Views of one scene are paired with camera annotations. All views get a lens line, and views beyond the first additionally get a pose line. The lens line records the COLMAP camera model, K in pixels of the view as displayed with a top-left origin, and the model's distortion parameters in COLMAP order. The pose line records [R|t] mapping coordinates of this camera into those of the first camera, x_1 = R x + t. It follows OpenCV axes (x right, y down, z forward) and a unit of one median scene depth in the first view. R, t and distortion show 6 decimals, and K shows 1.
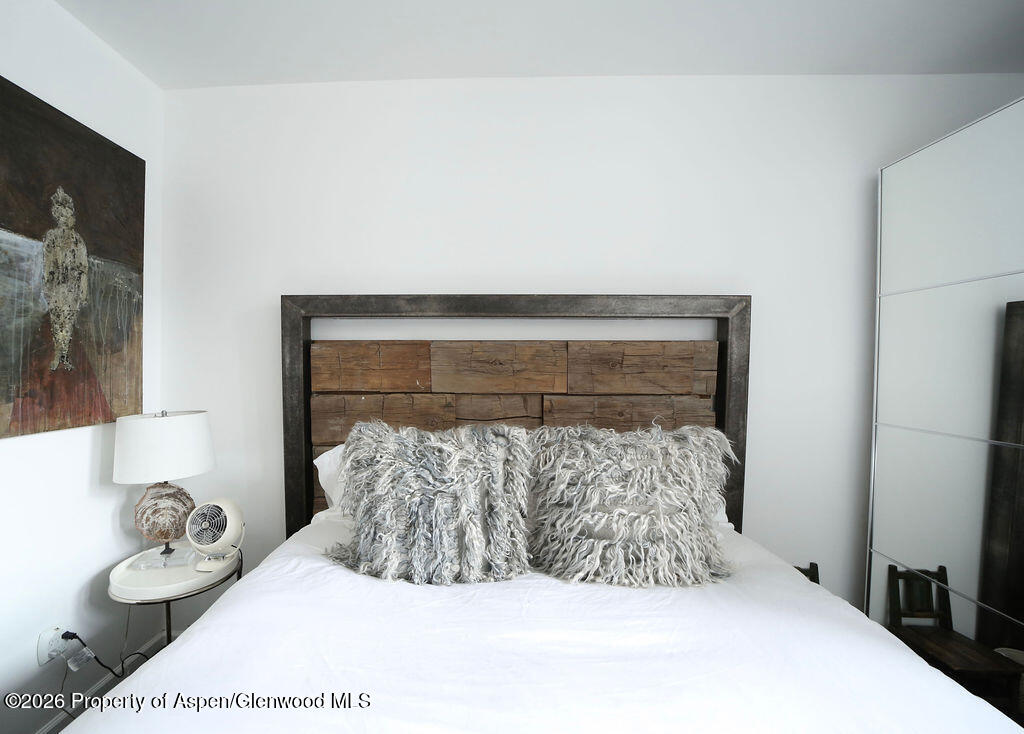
lens RADIAL K [[558.7, 0, 511.9], [0, 558.7, 366.7], [0, 0, 1]] dist [-0.037028, 0.000953]
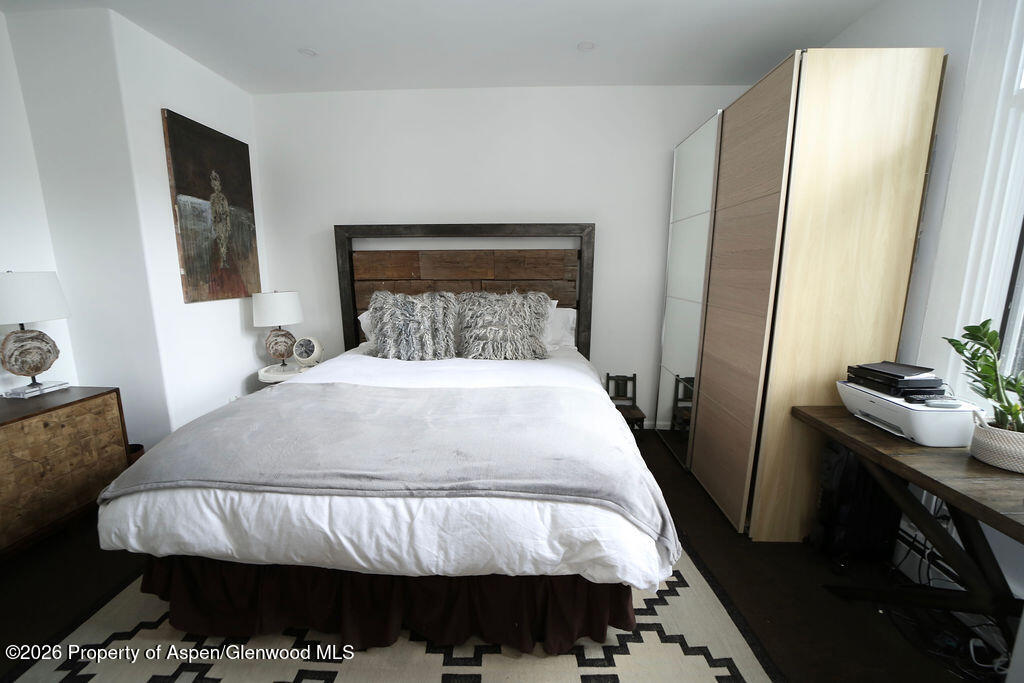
lens RADIAL K [[432.5, 0, 510.0], [0, 432.5, 342.4], [0, 0, 1]] dist [-0.030447, -0.000174]
pose [[0.999883, -0.003569, -0.014869, 0.202713], [0.006024, 0.985684, 0.168495, 0.015726], [0.014055, -0.168565, 0.985590, -0.500065]]
